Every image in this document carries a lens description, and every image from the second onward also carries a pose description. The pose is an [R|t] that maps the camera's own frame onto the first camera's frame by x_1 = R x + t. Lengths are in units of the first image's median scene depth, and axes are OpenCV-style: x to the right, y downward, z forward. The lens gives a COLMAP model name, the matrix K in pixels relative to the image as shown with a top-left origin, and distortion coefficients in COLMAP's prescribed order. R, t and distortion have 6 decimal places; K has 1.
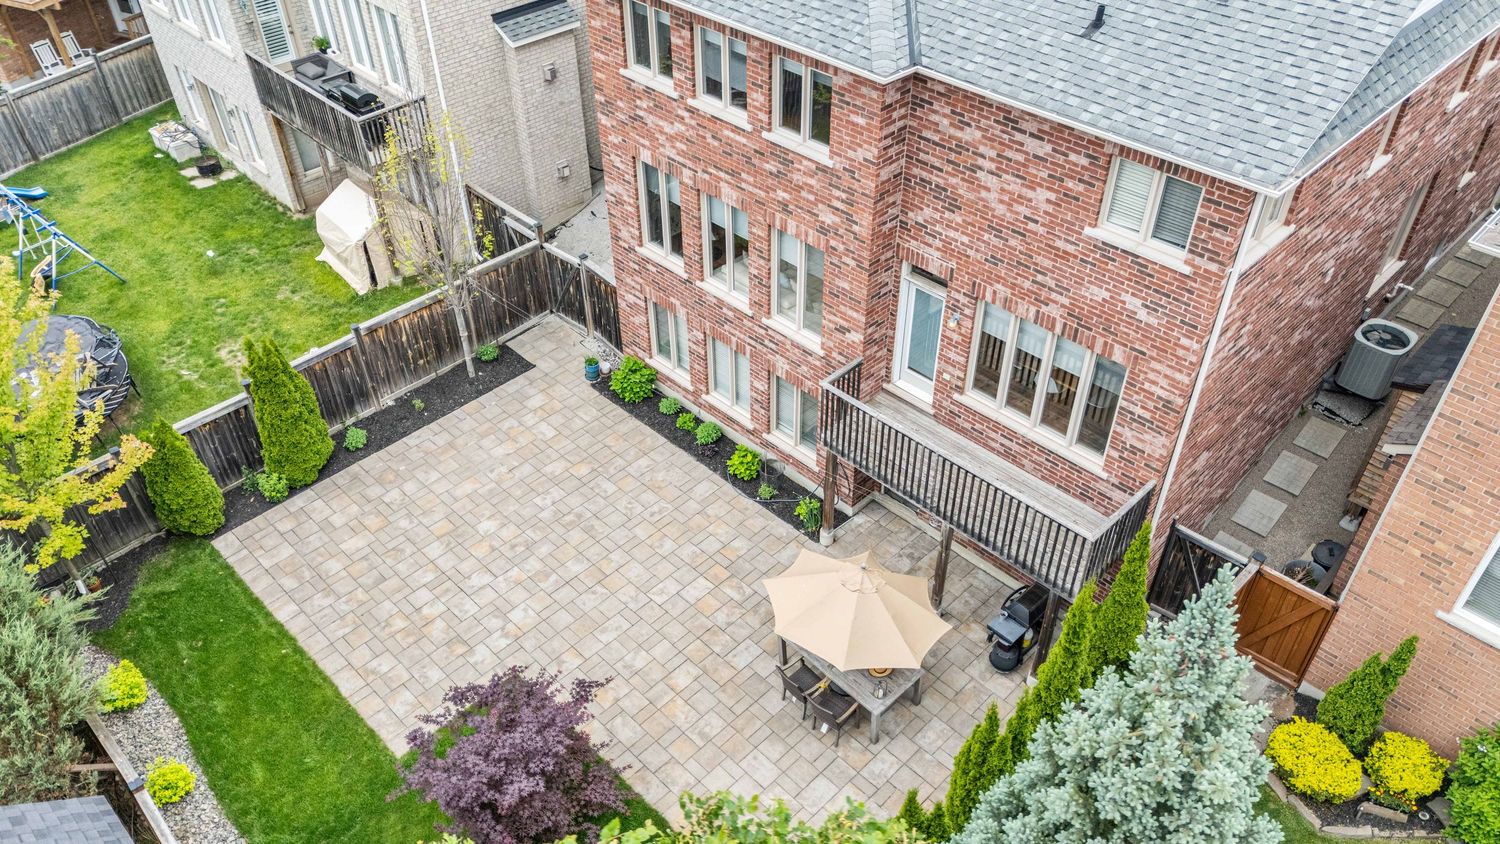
lens RADIAL K [[1100.4, 0, 755.8], [0, 1100.4, 410.8], [0, 0, 1]] dist [0.071175, -0.077953]
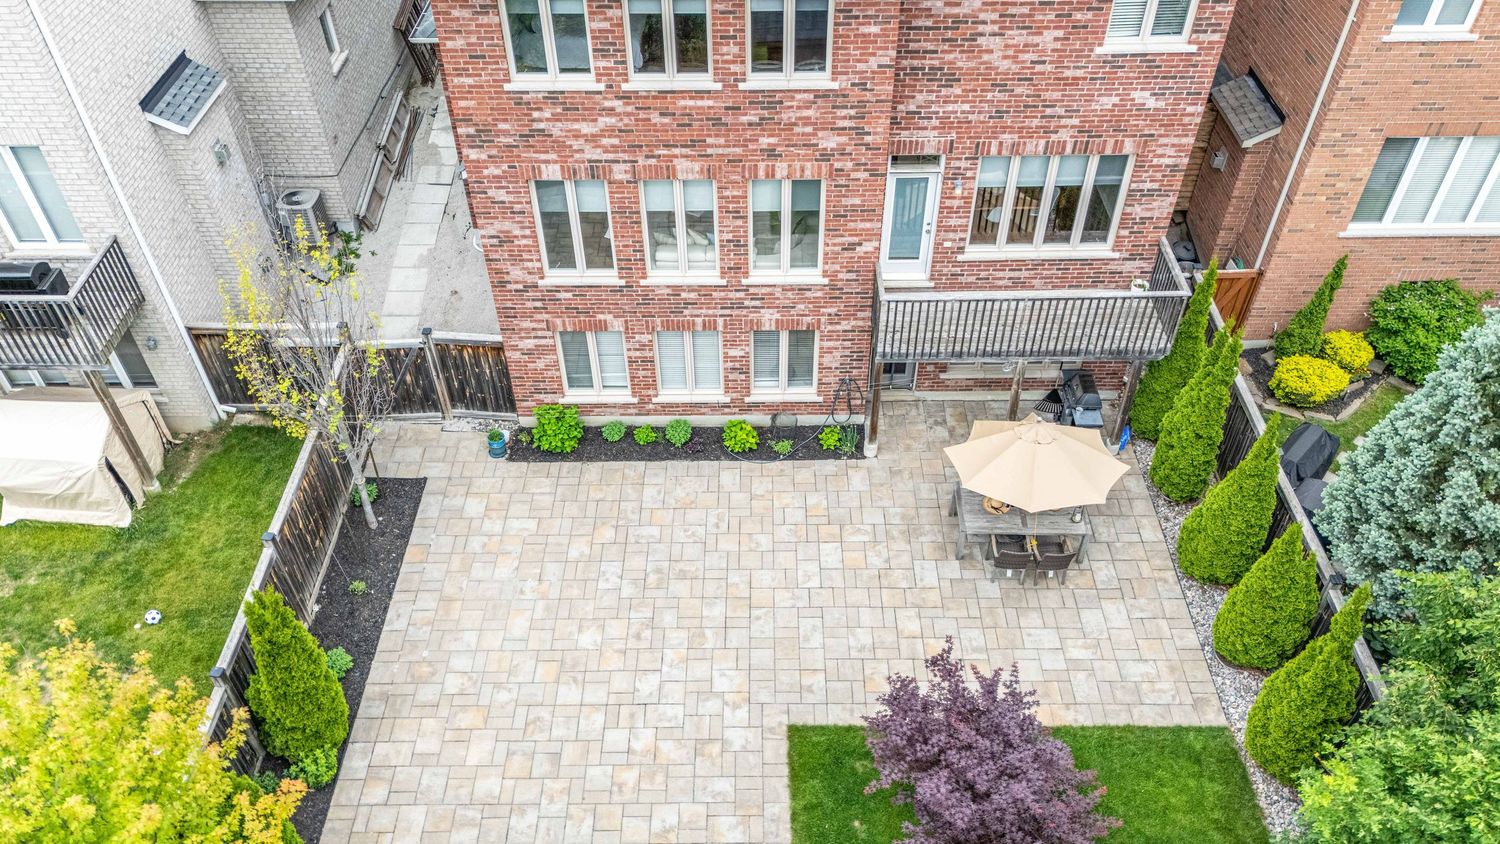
lens RADIAL K [[1100.4, 0, 749.7], [0, 1100.4, 412.9], [0, 0, 1]] dist [0.071175, -0.077953]
pose [[0.708442, -0.478679, 0.518630, -0.560233], [0.452906, 0.871921, 0.186092, -0.164456], [-0.541282, 0.103056, 0.834502, 0.215898]]
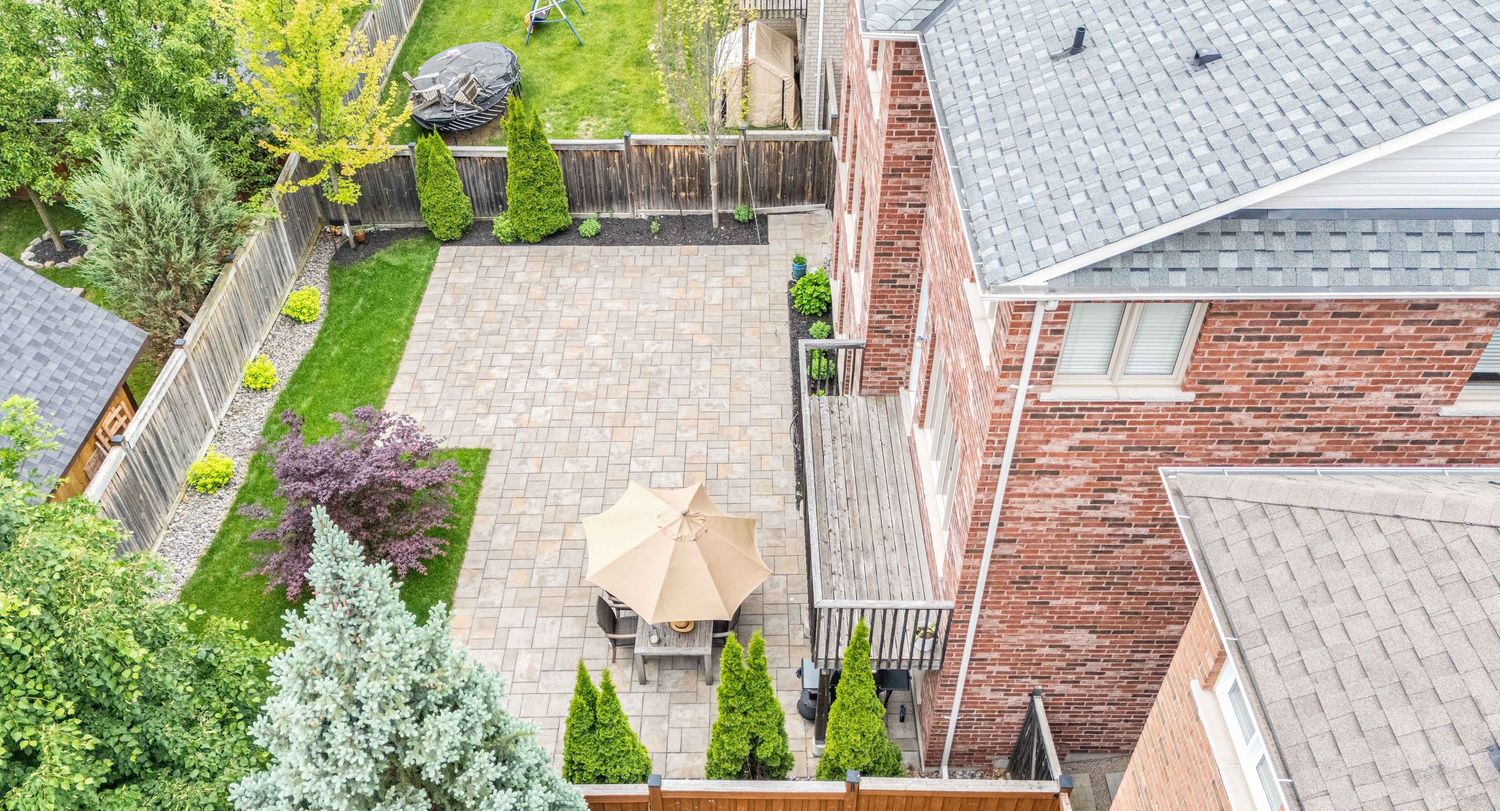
lens RADIAL K [[1139.9, 0, 769.8], [0, 1139.9, 404.0], [0, 0, 1]] dist [0.039206, -0.008452]
pose [[0.717290, 0.482049, -0.503114, 0.514122], [-0.458425, 0.870263, 0.180249, -0.131296], [0.524730, 0.101349, 0.845214, 0.163795]]
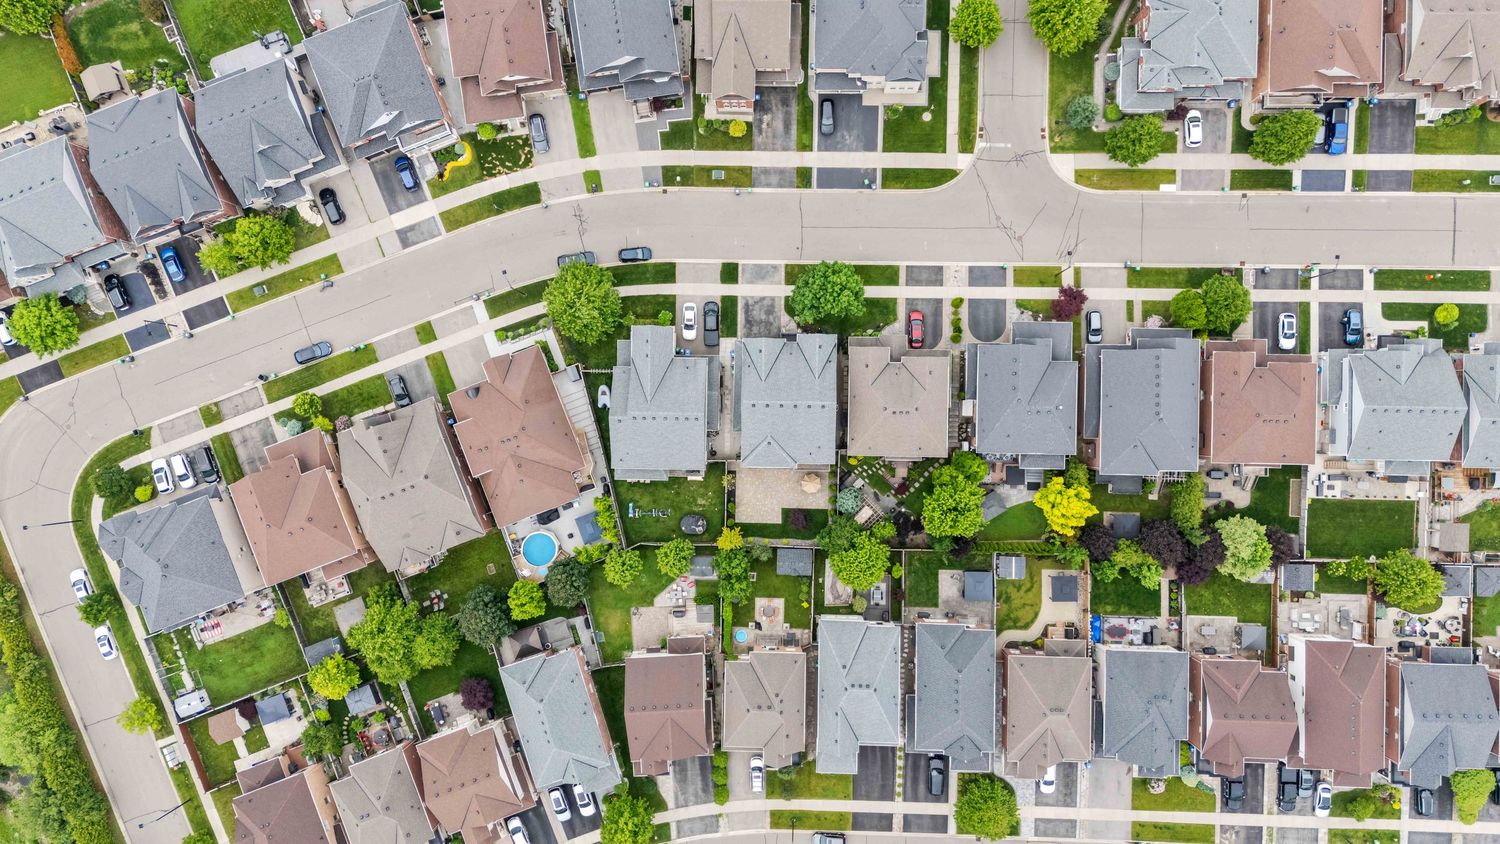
lens RADIAL K [[1100.4, 0, 750.3], [0, 1100.4, 412.9], [0, 0, 1]] dist [0.071175, -0.077953]
pose [[0.719271, -0.694628, -0.011839, 0.213879], [0.468157, 0.472034, 0.747002, -6.312909], [-0.513300, -0.542840, 0.664716, -3.971358]]
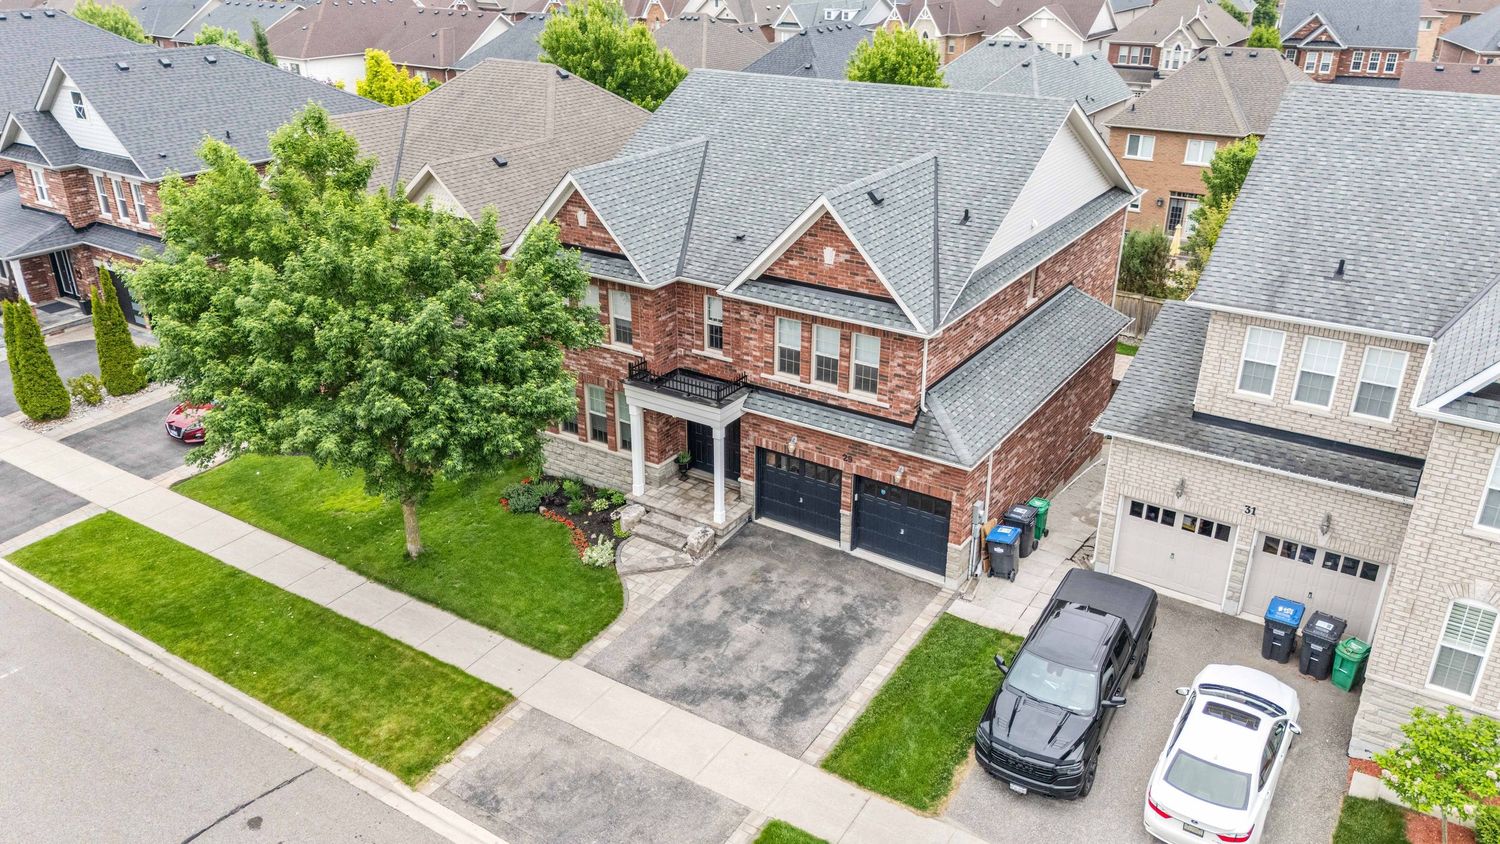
lens RADIAL K [[1100.4, 0, 742.3], [0, 1100.4, 427.1], [0, 0, 1]] dist [0.071175, -0.077953]
pose [[-0.980117, 0.085914, -0.178854, 0.901604], [-0.123513, 0.441285, 0.888826, -1.884049], [0.155289, 0.893245, -0.421899, 2.067833]]
